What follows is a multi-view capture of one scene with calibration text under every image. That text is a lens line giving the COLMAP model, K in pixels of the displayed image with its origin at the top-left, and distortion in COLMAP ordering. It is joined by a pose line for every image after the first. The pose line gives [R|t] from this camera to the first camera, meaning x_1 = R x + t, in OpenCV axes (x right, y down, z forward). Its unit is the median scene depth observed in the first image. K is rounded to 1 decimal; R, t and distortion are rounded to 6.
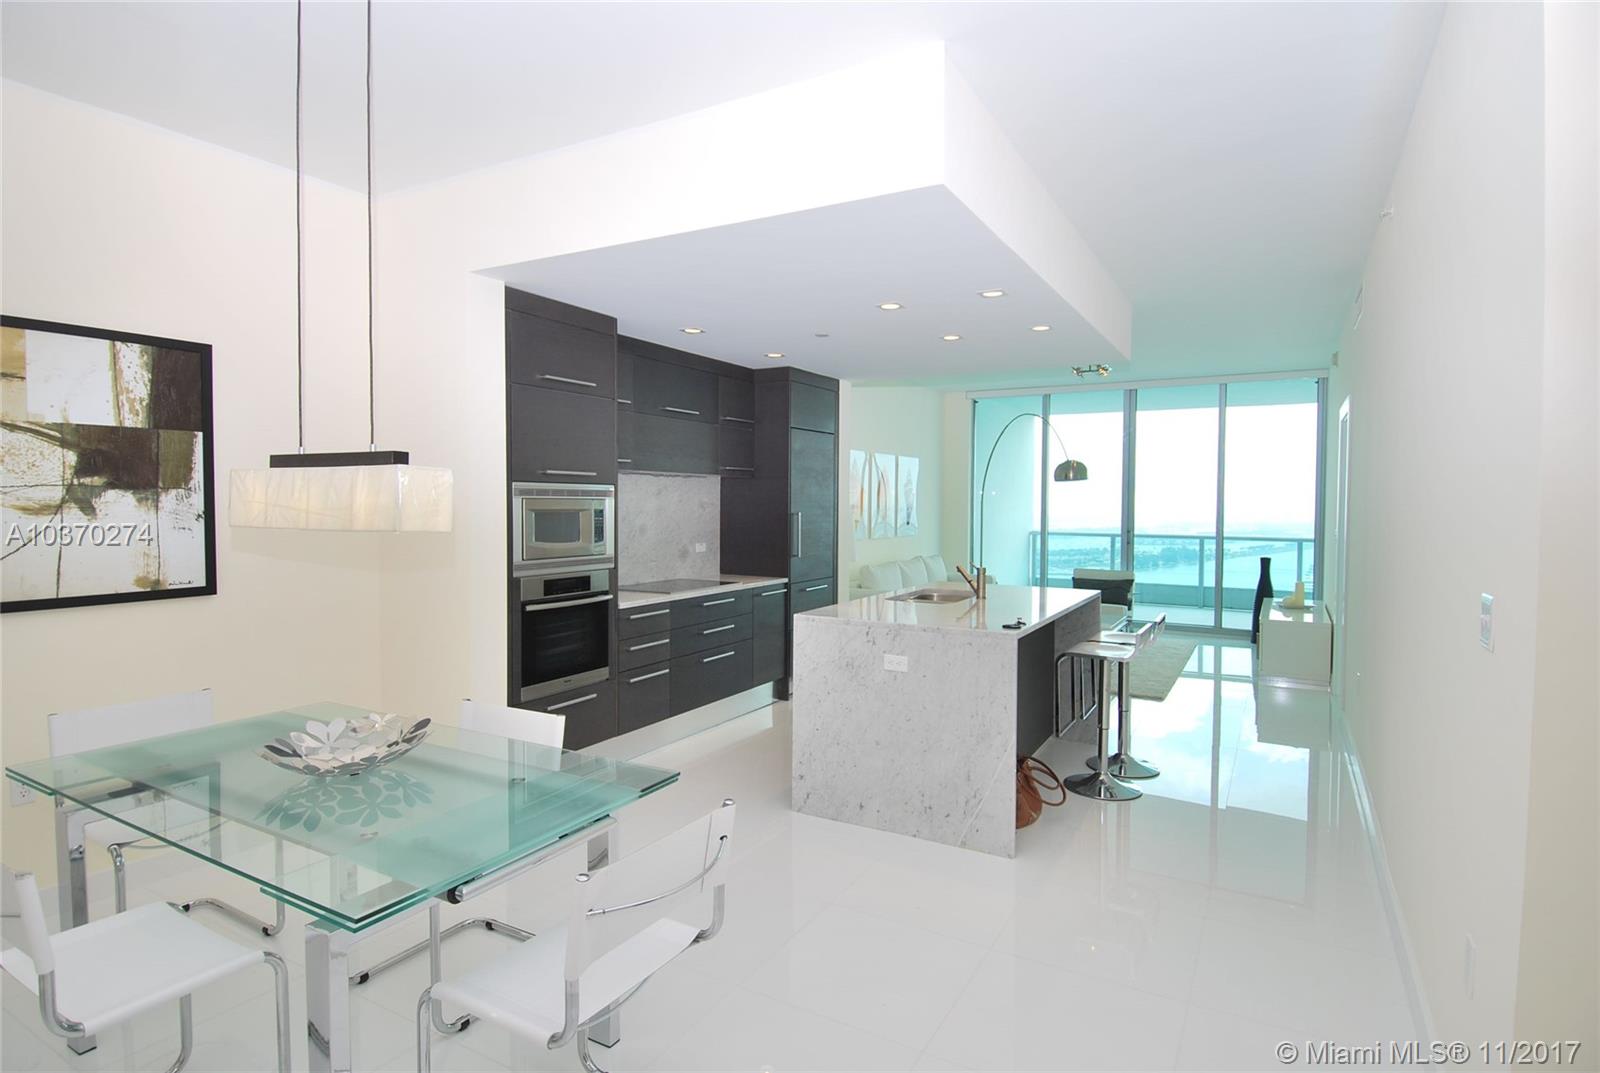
lens RADIAL K [[813.4, 0, 800.0], [0, 813.4, 535.6], [0, 0, 1]] dist [-0.029919, -0.013652]
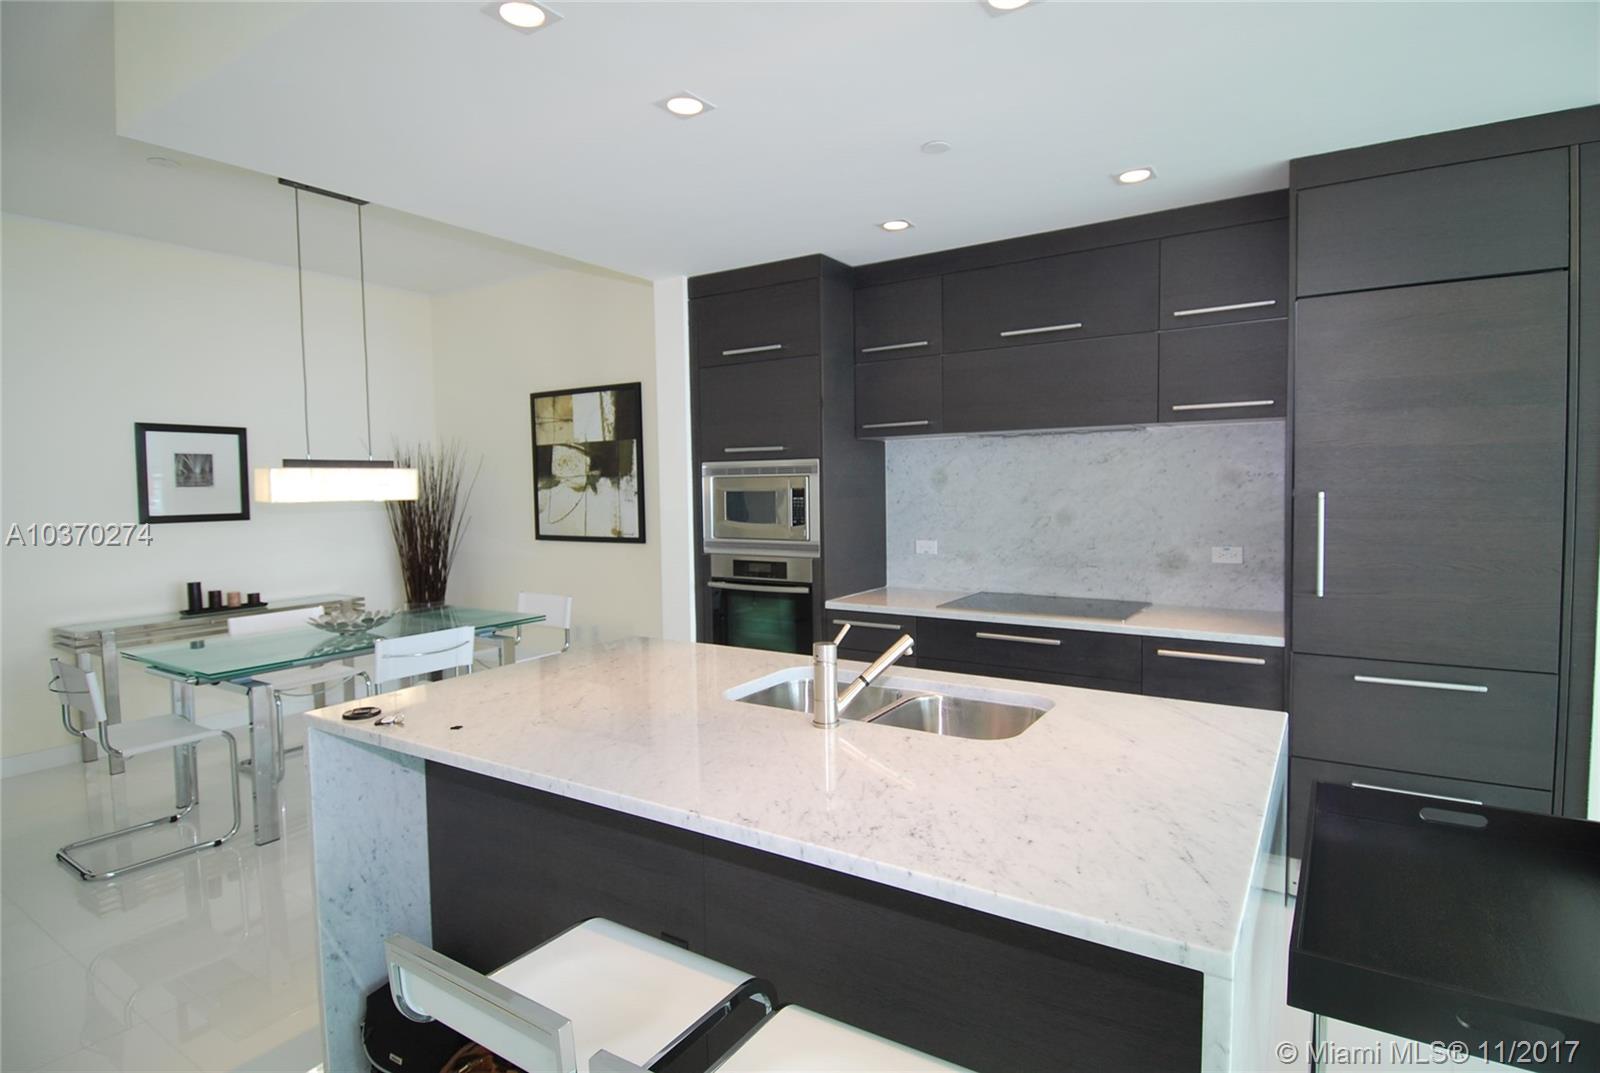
lens RADIAL K [[813.4, 0, 802.5], [0, 813.4, 543.9], [0, 0, 1]] dist [-0.029919, -0.013652]
pose [[-0.056153, 0.069921, -0.995971, 0.704468], [-0.025330, 0.997124, 0.071430, -0.039965], [0.998101, 0.029239, -0.054220, 1.199872]]
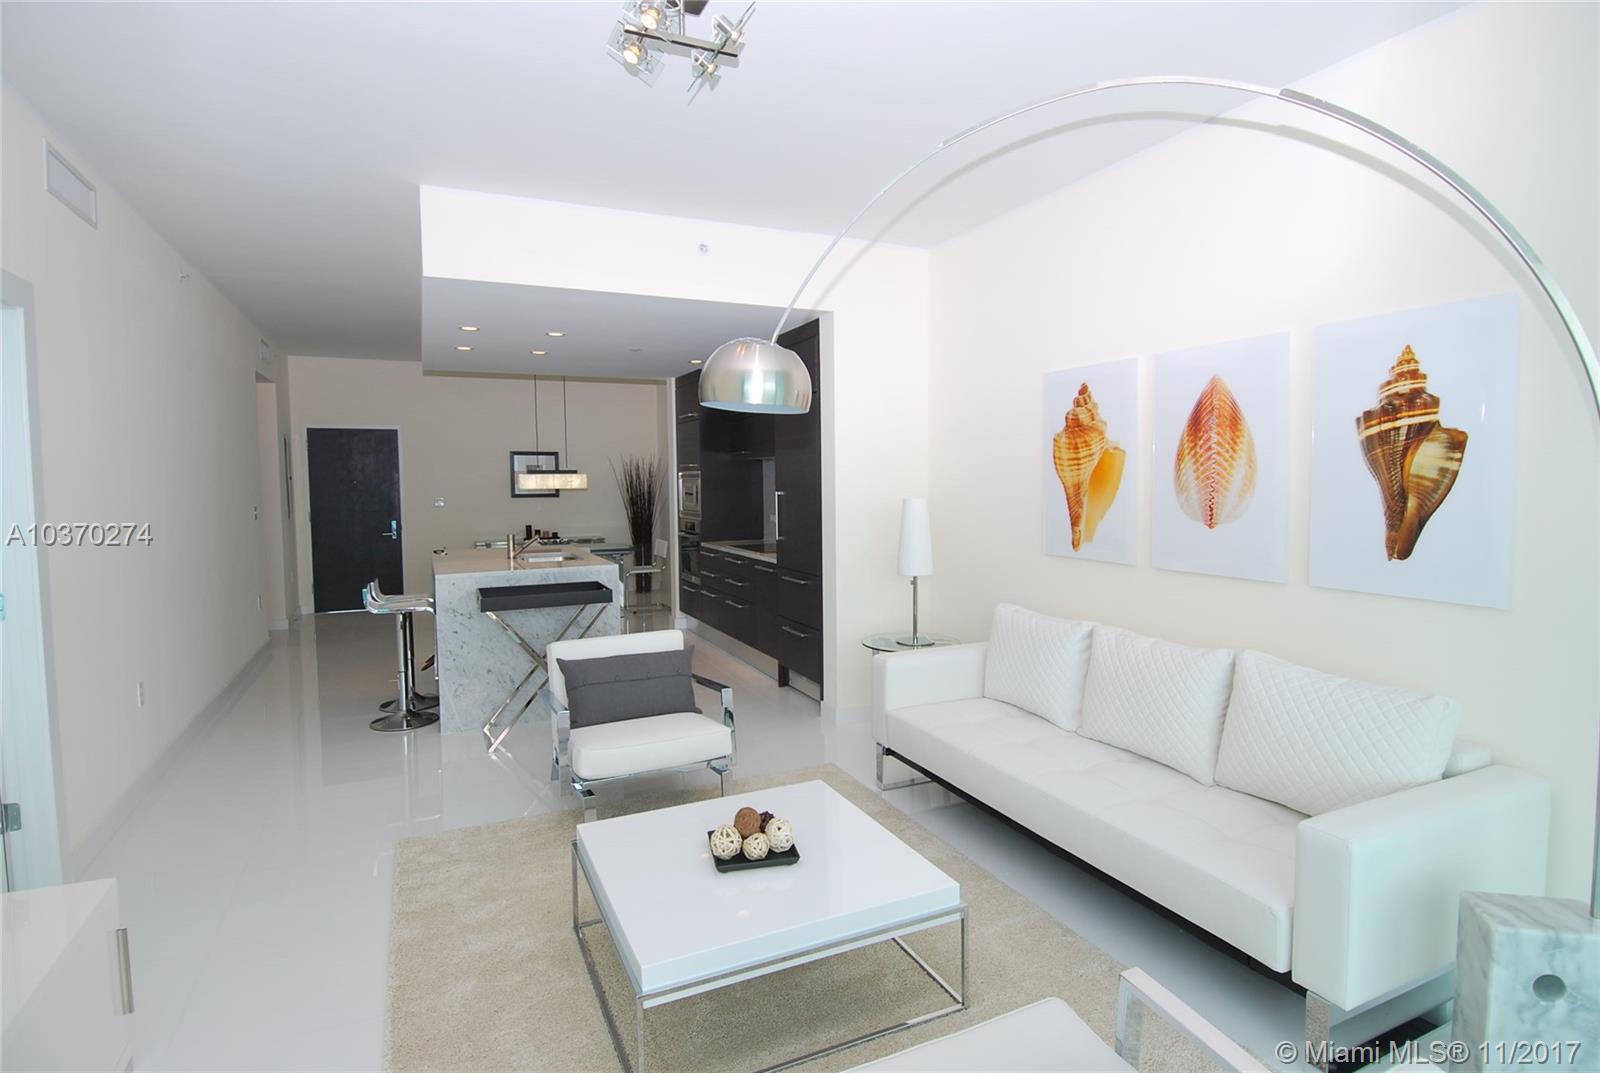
lens RADIAL K [[813.4, 0, 802.6], [0, 813.4, 537.0], [0, 0, 1]] dist [-0.029919, -0.013652]
pose [[-0.592034, 0.059007, -0.803750, 1.168712], [-0.024682, 0.995521, 0.091266, -0.098775], [0.805535, 0.073871, -0.587925, 2.524302]]
